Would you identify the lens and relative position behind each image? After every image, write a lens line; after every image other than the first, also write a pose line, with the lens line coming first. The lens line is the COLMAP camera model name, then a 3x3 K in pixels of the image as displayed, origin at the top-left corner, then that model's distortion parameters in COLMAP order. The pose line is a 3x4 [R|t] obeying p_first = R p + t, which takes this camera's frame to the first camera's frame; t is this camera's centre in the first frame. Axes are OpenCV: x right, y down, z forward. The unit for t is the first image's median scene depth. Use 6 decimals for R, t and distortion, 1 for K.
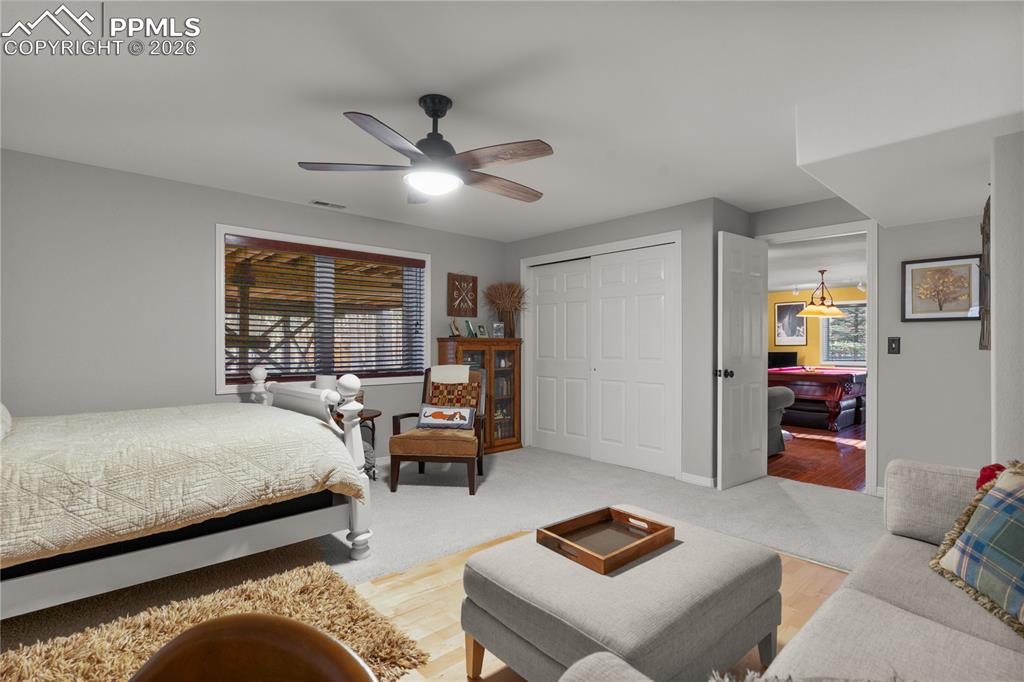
lens RADIAL K [[491.3, 0, 509.5], [0, 491.3, 342.1], [0, 0, 1]] dist [-0.001646, -0.000511]
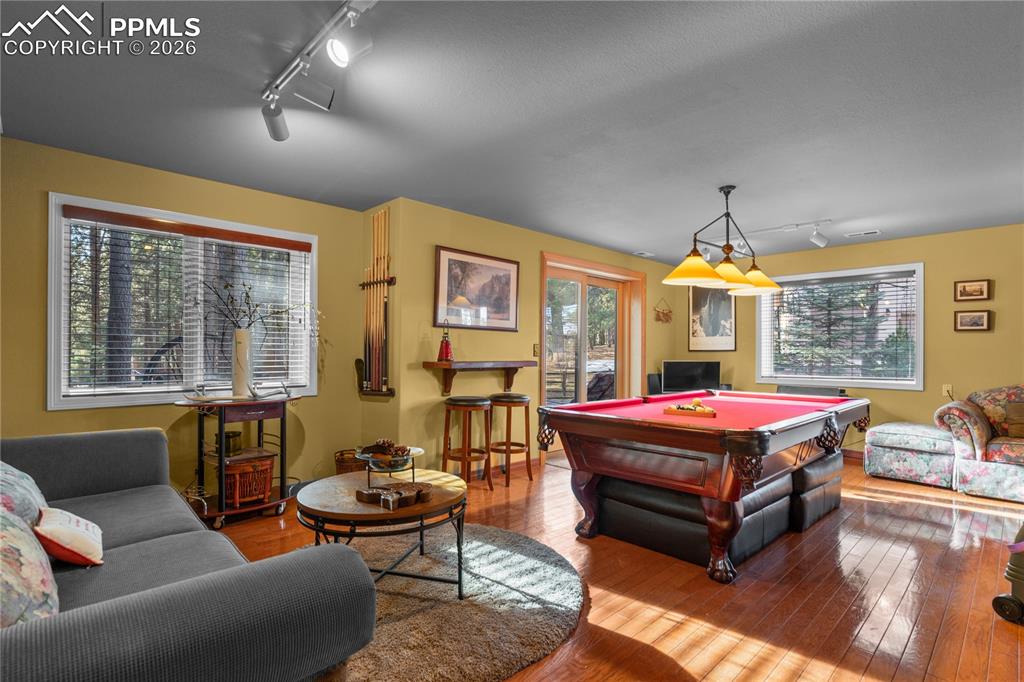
lens RADIAL K [[491.3, 0, 512.5], [0, 491.3, 347.0], [0, 0, 1]] dist [-0.001646, -0.000511]
pose [[0.999633, 0.008262, 0.025817, 0.313193], [-0.008287, 0.999965, 0.000854, 0.003594], [-0.025809, -0.001068, 0.999666, 0.400999]]
